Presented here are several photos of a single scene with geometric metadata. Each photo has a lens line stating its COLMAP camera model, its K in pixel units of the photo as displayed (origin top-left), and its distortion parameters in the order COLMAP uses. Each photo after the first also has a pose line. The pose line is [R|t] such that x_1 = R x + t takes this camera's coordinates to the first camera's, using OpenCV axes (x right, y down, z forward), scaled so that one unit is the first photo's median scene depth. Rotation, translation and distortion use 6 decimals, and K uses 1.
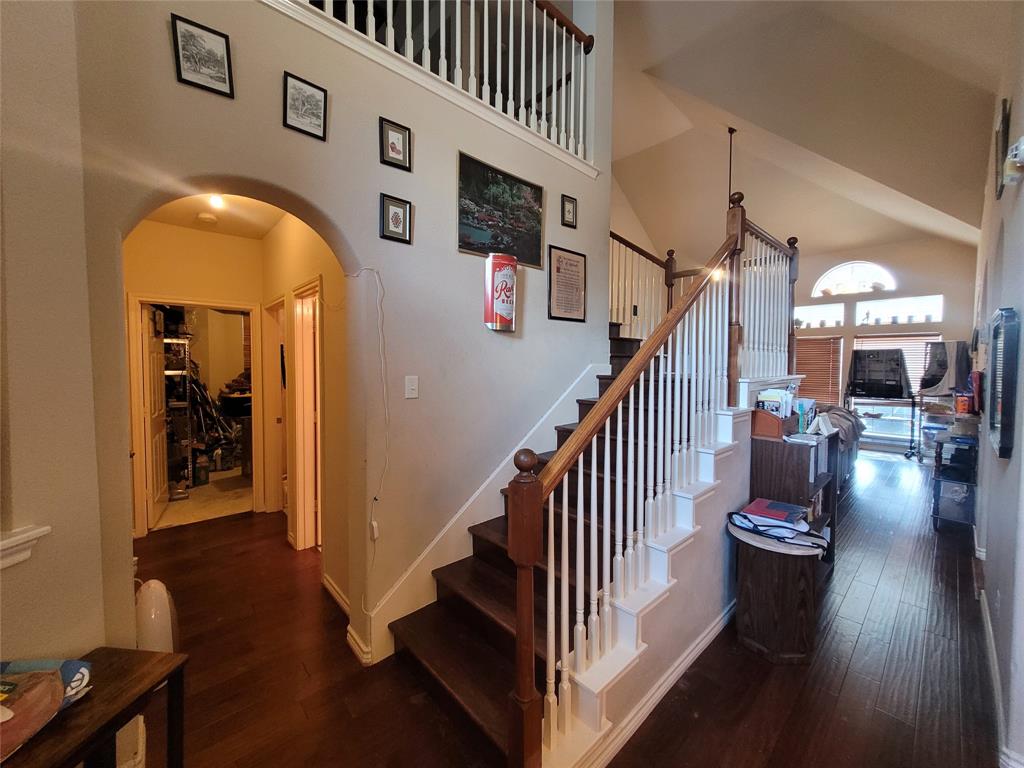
lens RADIAL K [[401.7, 0, 522.3], [0, 401.7, 380.8], [0, 0, 1]] dist [0.003120, -0.000707]
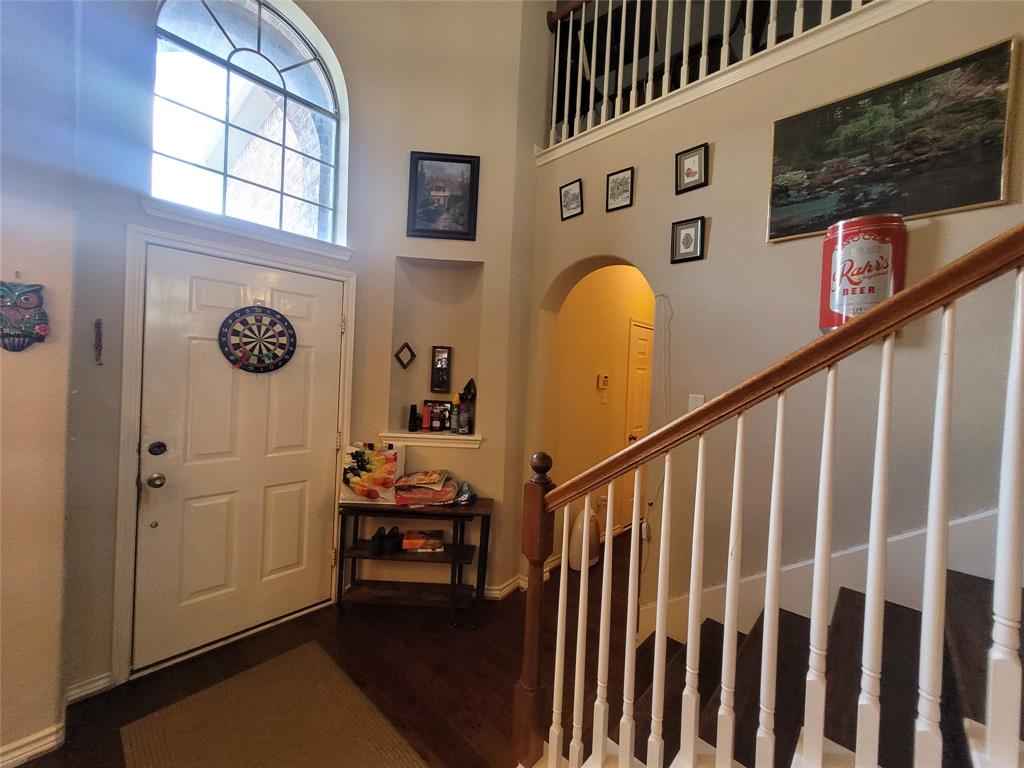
lens RADIAL K [[401.7, 0, 509.6], [0, 401.7, 378.2], [0, 0, 1]] dist [0.003120, -0.000707]
pose [[0.056942, 0.011480, -0.998311, 0.685905], [-0.086683, 0.996215, 0.006511, -0.018286], [0.994607, 0.086166, 0.057722, 0.517414]]
